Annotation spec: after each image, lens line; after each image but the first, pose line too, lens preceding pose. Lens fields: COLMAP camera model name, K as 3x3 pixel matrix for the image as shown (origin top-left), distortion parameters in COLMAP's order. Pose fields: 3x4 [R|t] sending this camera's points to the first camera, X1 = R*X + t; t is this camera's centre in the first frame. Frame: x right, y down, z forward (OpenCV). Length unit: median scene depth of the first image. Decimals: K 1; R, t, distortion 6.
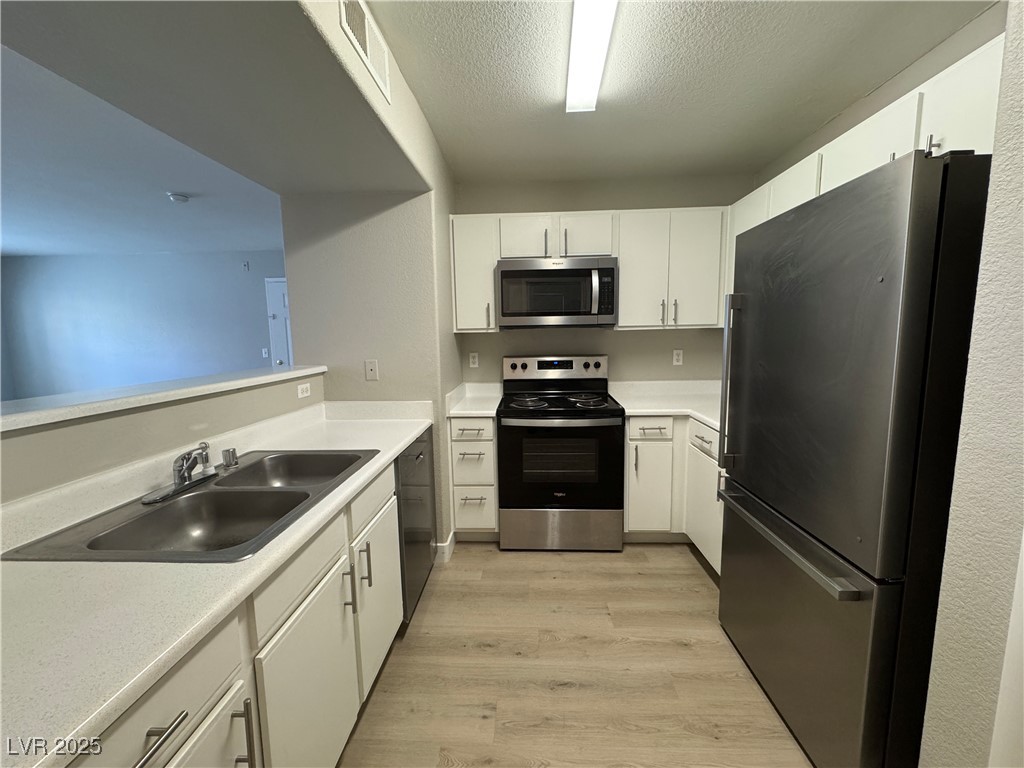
lens RADIAL K [[409.8, 0, 512.0], [0, 409.8, 384.0], [0, 0, 1]] dist [-0.004027, -0.000136]
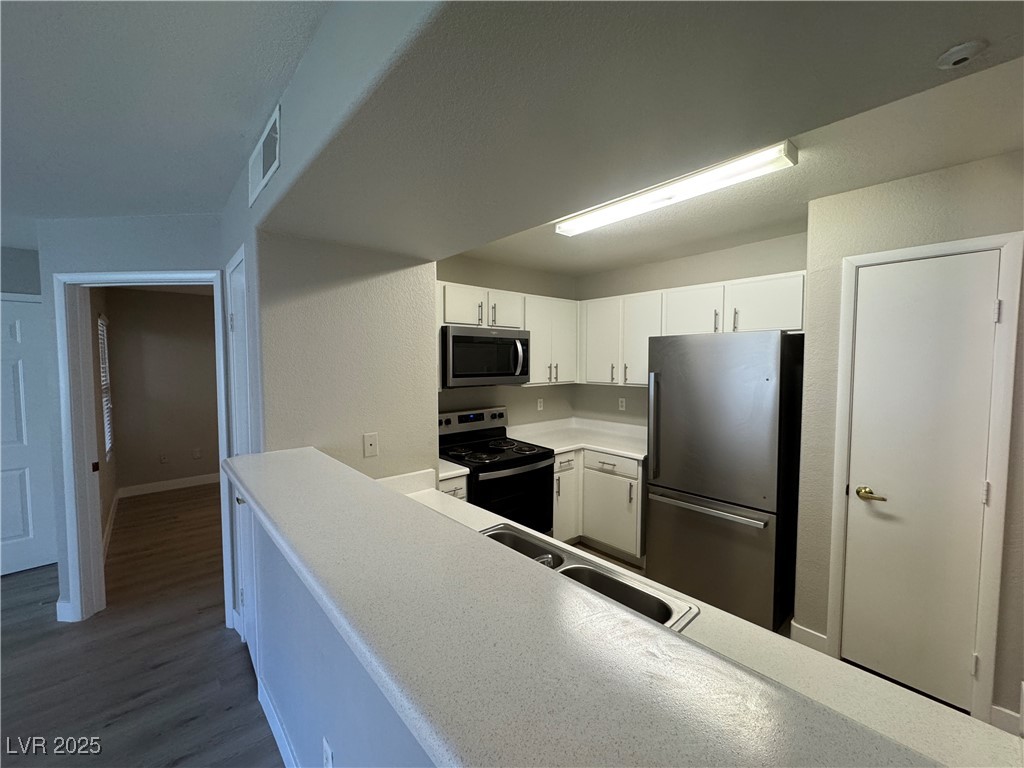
lens RADIAL K [[407.2, 0, 512.0], [0, 407.2, 384.0], [0, 0, 1]] dist [0.000906, 0.000064]
pose [[0.715076, -0.024653, 0.698612, -0.647363], [0.076700, 0.996111, -0.043357, -0.090961], [-0.694826, 0.084587, 0.714186, 0.140617]]
